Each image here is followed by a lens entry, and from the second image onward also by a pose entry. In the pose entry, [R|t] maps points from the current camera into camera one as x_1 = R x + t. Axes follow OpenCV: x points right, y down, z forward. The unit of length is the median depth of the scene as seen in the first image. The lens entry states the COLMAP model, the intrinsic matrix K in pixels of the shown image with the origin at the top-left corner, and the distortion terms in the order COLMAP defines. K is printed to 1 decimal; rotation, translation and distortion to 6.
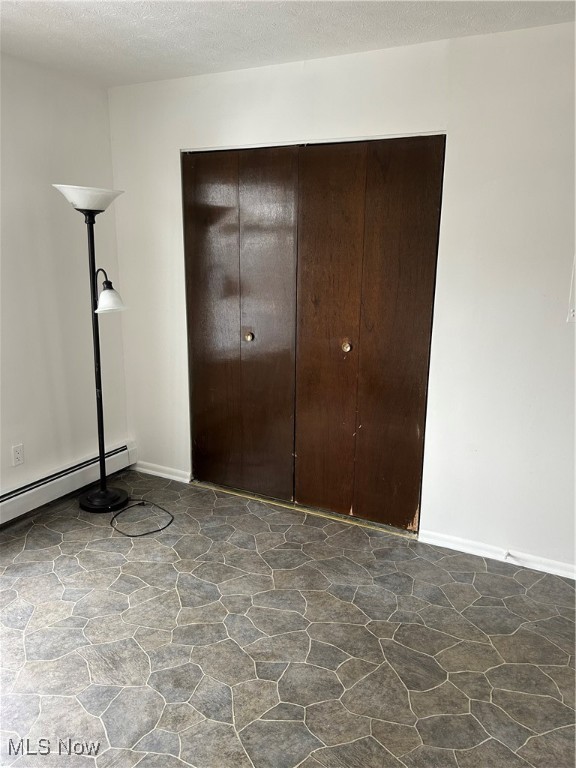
lens RADIAL K [[577.2, 0, 285.5], [0, 577.2, 391.5], [0, 0, 1]] dist [0.058979, -0.066234]
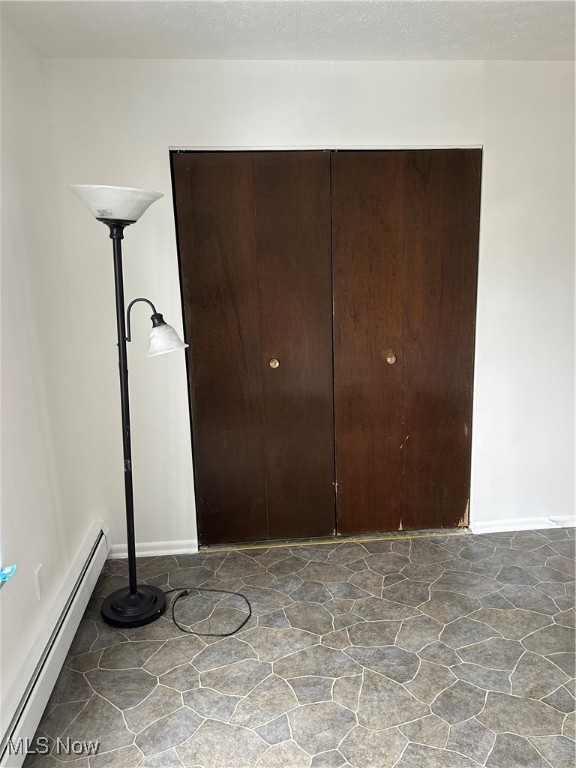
lens RADIAL K [[577.2, 0, 291.1], [0, 577.2, 387.2], [0, 0, 1]] dist [0.058979, -0.066234]
pose [[0.832819, -0.155530, 0.531246, -0.560415], [0.171392, 0.985006, 0.019689, -0.078952], [-0.526342, 0.074654, 0.846989, 0.270527]]
